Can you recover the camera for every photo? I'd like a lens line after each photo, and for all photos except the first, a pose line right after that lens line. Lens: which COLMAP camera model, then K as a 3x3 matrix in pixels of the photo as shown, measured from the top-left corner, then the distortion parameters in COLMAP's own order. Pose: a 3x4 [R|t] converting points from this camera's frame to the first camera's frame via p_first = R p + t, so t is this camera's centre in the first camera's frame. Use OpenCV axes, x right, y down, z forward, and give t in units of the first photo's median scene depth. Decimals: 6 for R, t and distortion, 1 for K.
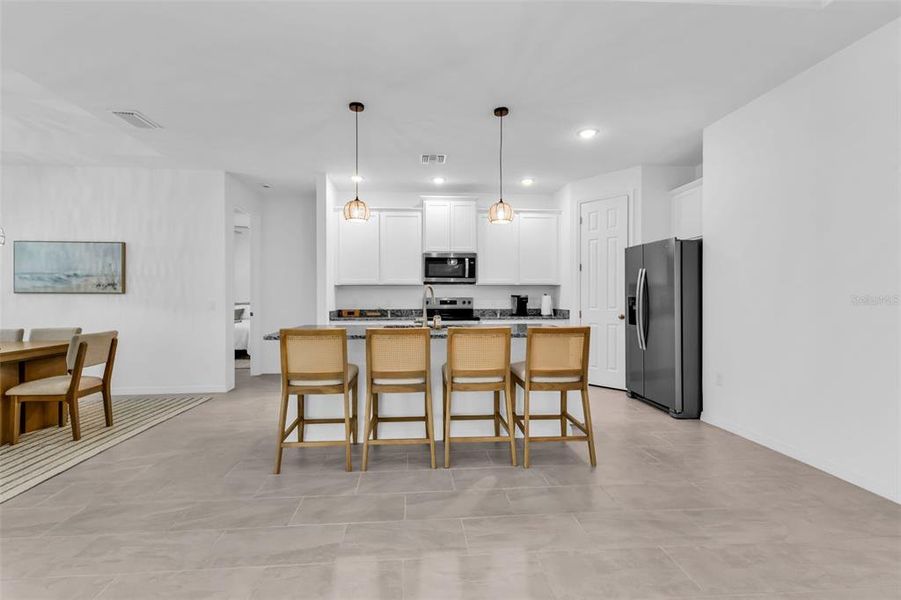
lens RADIAL K [[390.9, 0, 439.9], [0, 390.9, 299.2], [0, 0, 1]] dist [0.013049, -0.003096]
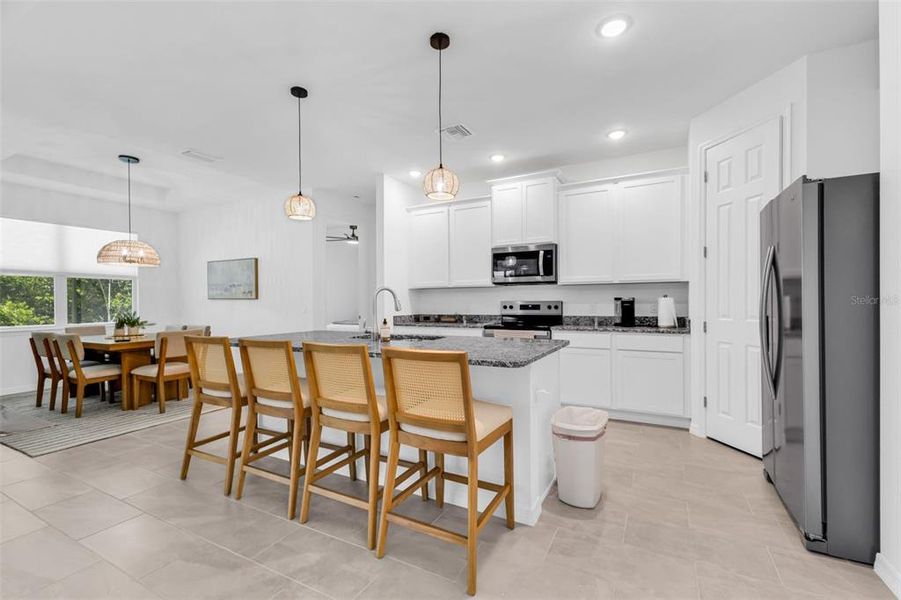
lens RADIAL K [[390.9, 0, 455.5], [0, 390.9, 302.6], [0, 0, 1]] dist [0.013049, -0.003096]
pose [[0.850881, -0.002035, -0.525354, 0.333241], [0.002229, 0.999997, -0.000264, -0.001441], [0.525353, -0.000946, 0.850884, 0.243313]]
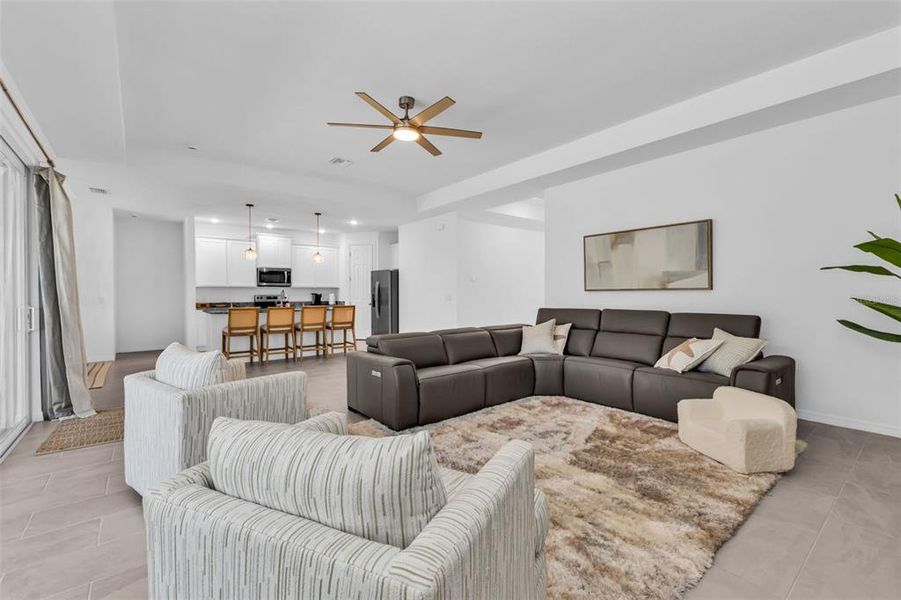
lens RADIAL K [[390.9, 0, 445.9], [0, 390.9, 296.8], [0, 0, 1]] dist [0.013049, -0.003096]
pose [[0.829084, -0.004840, 0.559104, -0.306122], [0.005443, 0.999985, 0.000586, 0.007305], [-0.559098, 0.002558, 0.829097, -0.801780]]
